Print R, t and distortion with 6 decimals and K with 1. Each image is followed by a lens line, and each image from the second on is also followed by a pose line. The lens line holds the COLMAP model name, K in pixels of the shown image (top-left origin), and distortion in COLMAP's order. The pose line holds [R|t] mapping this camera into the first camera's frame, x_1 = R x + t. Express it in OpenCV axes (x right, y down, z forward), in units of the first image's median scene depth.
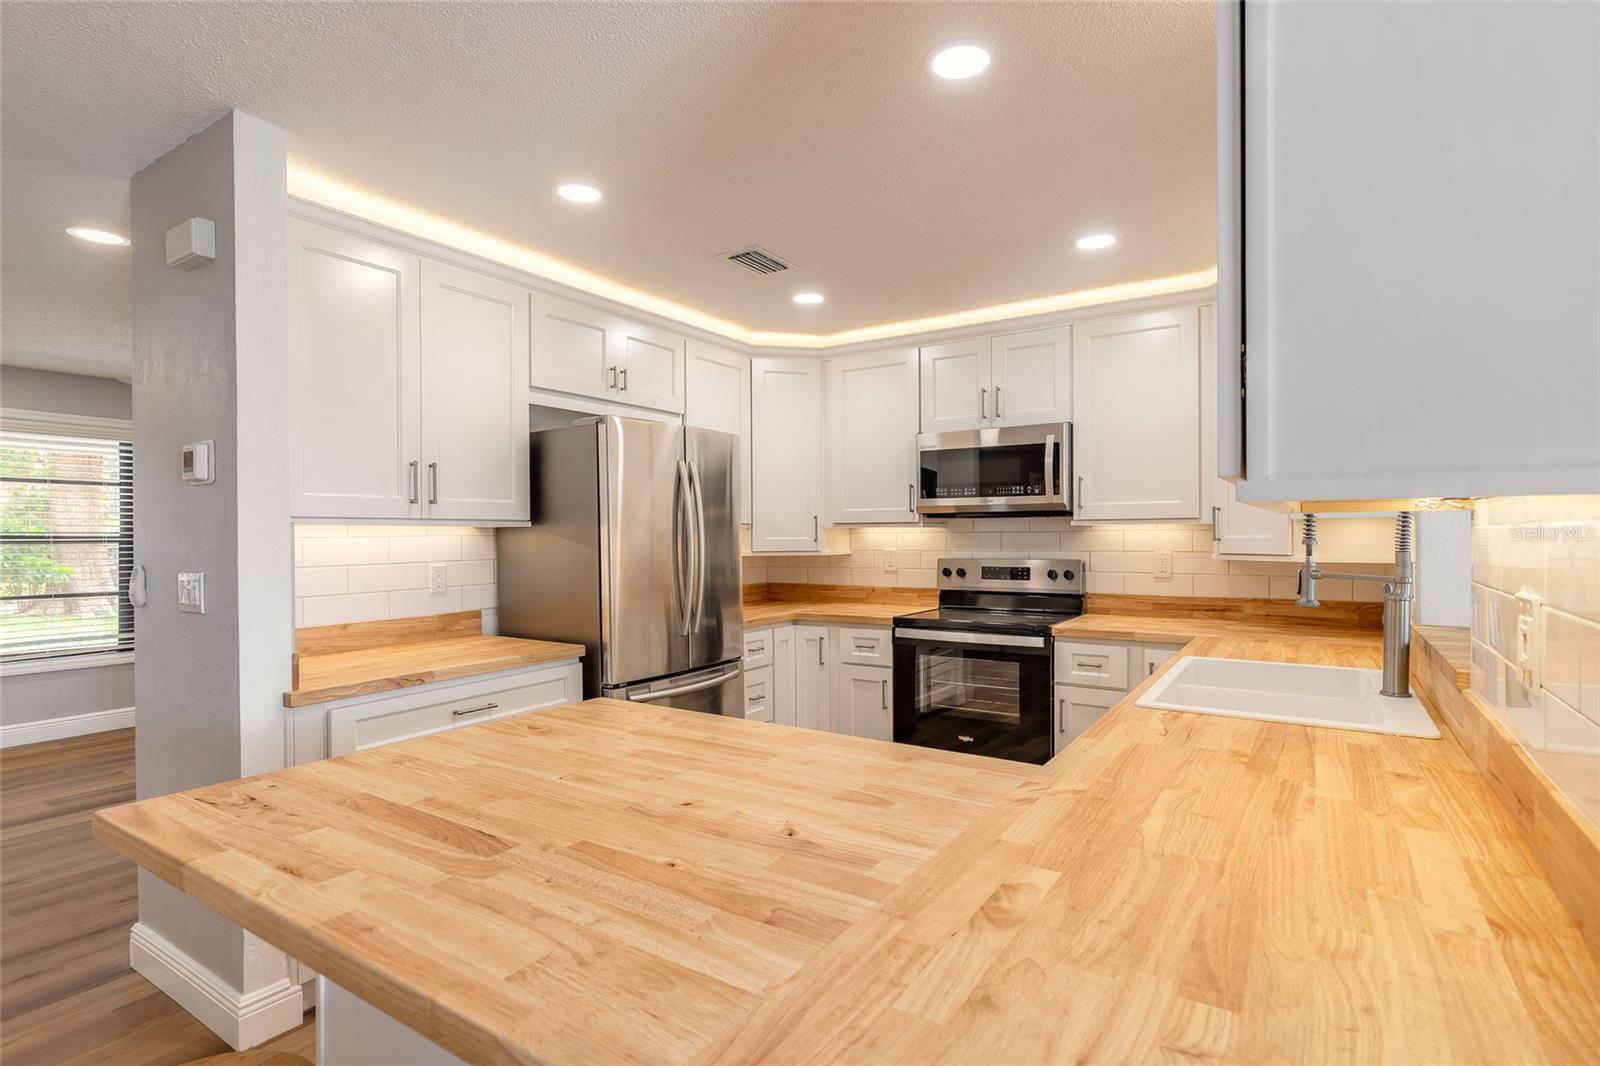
lens RADIAL K [[791.2, 0, 796.2], [0, 791.2, 538.8], [0, 0, 1]] dist [0.000865, -0.000060]
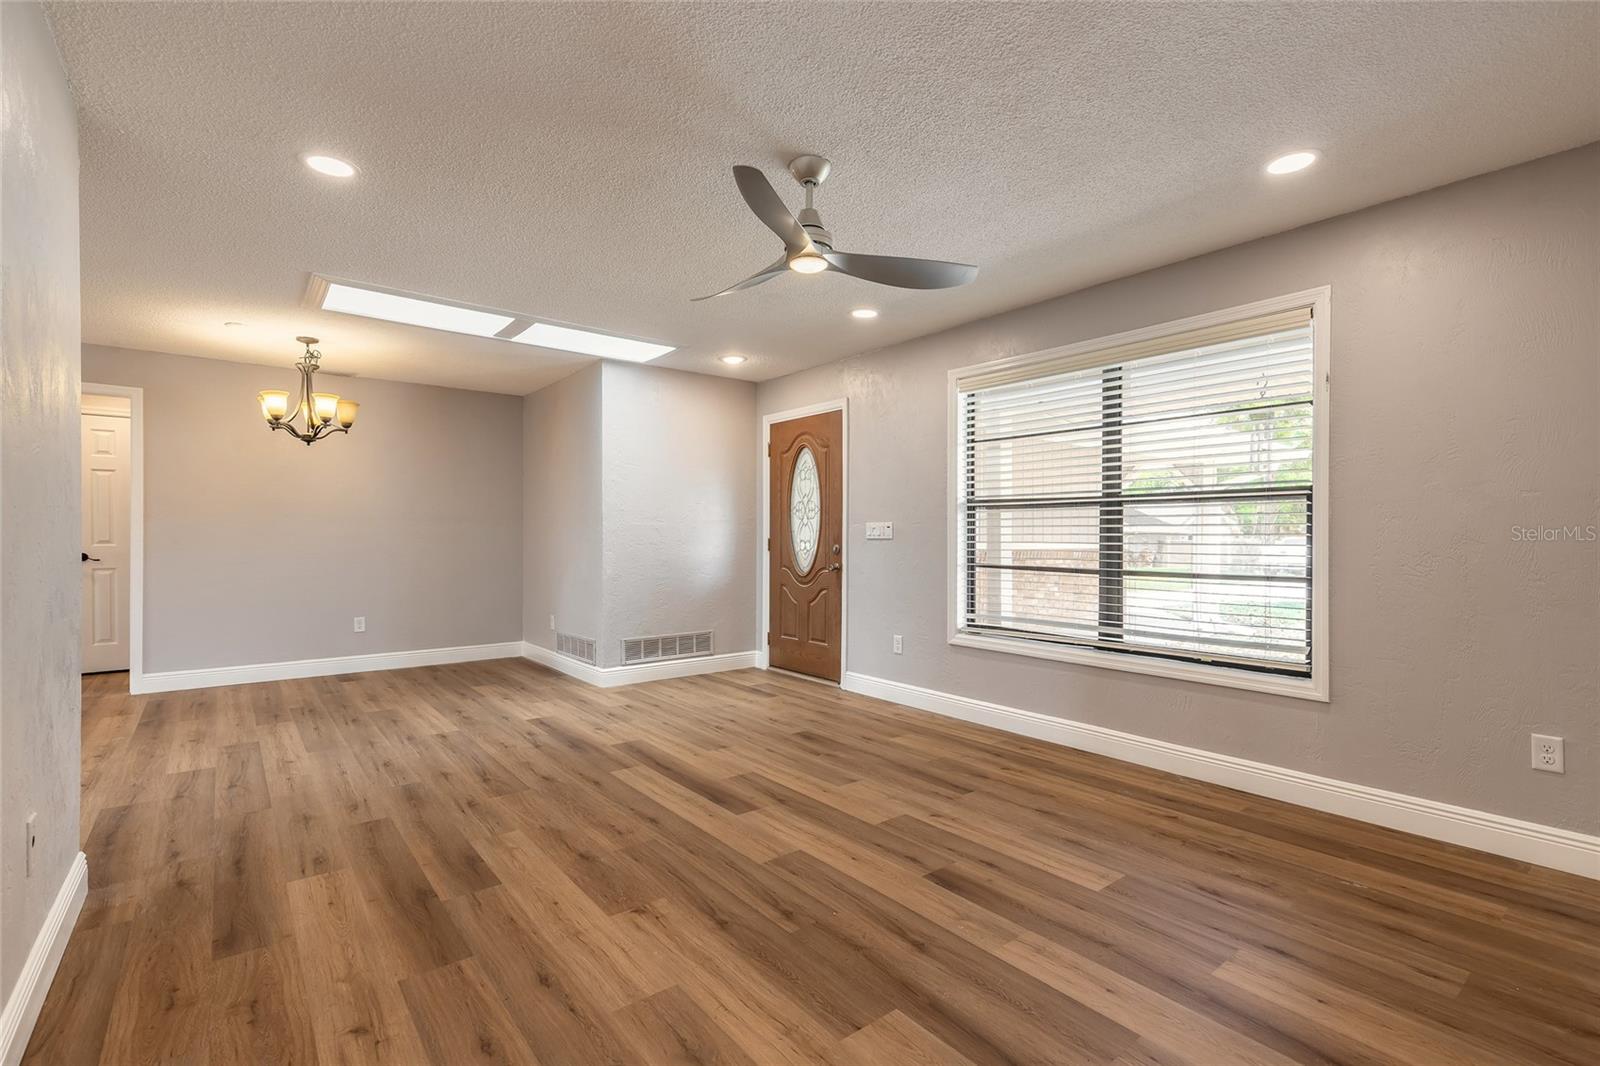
lens RADIAL K [[725.3, 0, 796.7], [0, 725.3, 537.9], [0, 0, 1]] dist [0.009853, -0.001415]
pose [[-0.316590, 0.004671, -0.948551, -0.165395], [-0.005953, 0.999958, 0.006911, 0.051787], [0.948544, 0.007835, -0.316550, 1.455903]]
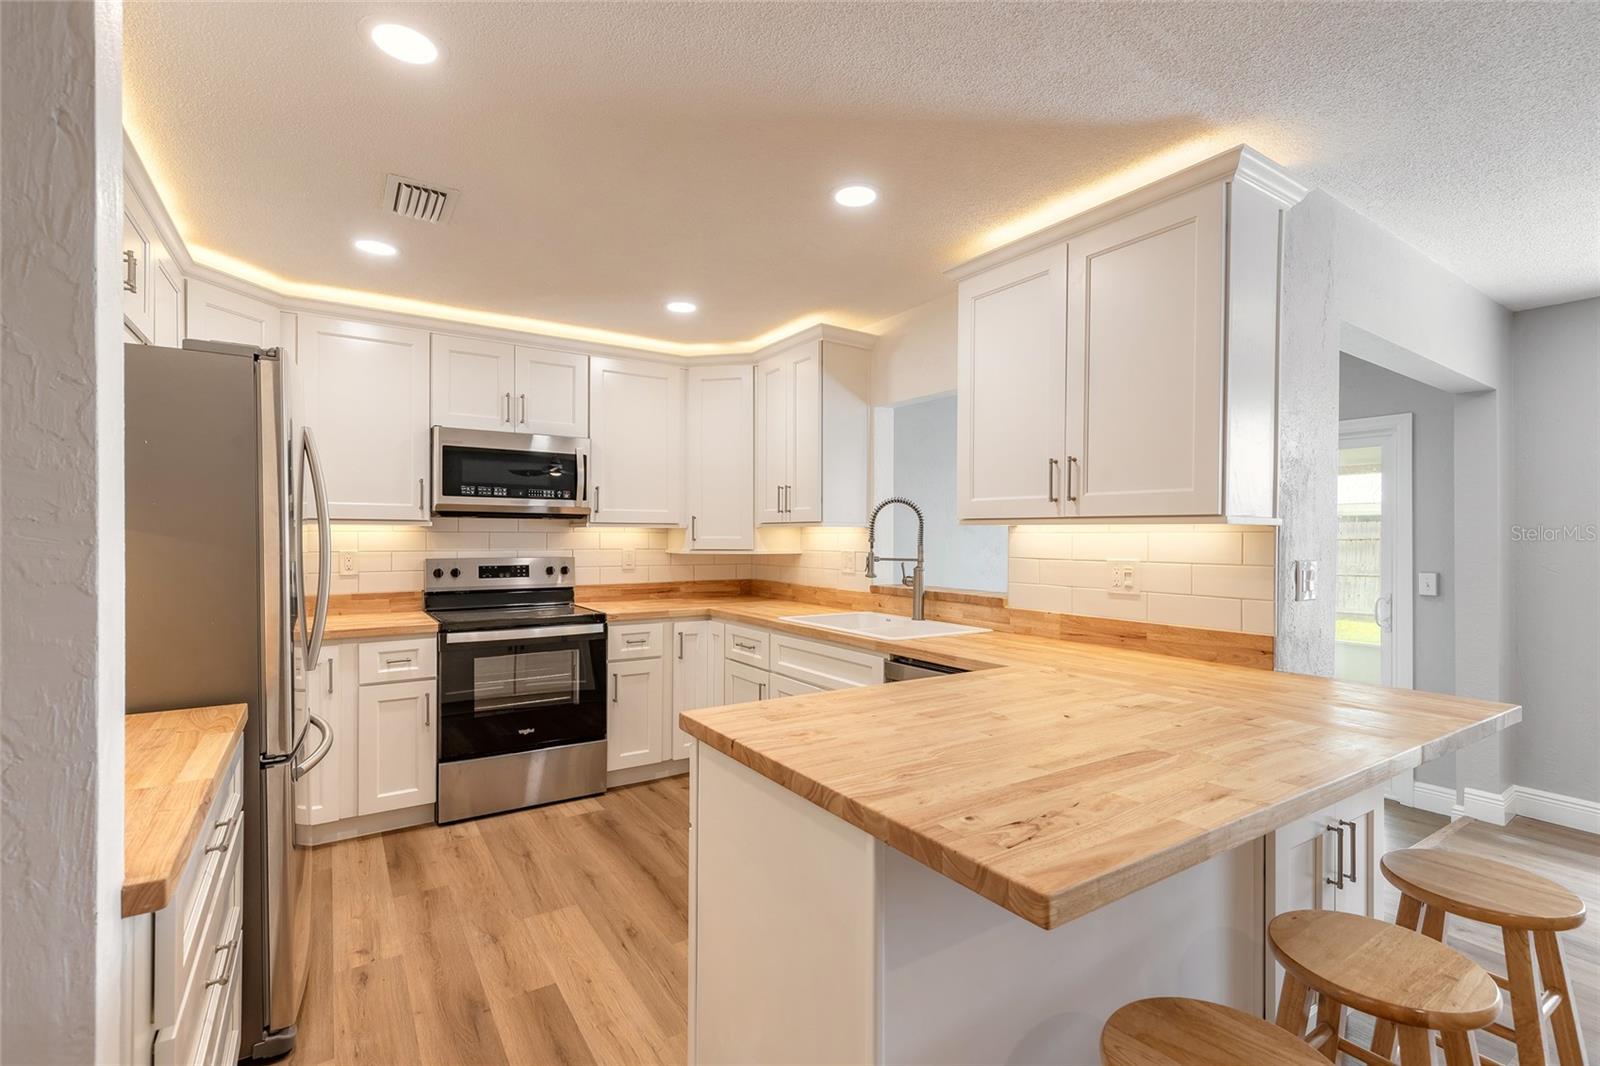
lens RADIAL K [[719.9, 0, 795.3], [0, 719.9, 538.3], [0, 0, 1]] dist [0.006972, -0.001189]
pose [[0.402378, 0.004318, 0.915464, -0.508296], [-0.001443, 0.999991, -0.004083, 0.003649], [-0.915473, 0.000322, 0.402380, 0.298767]]
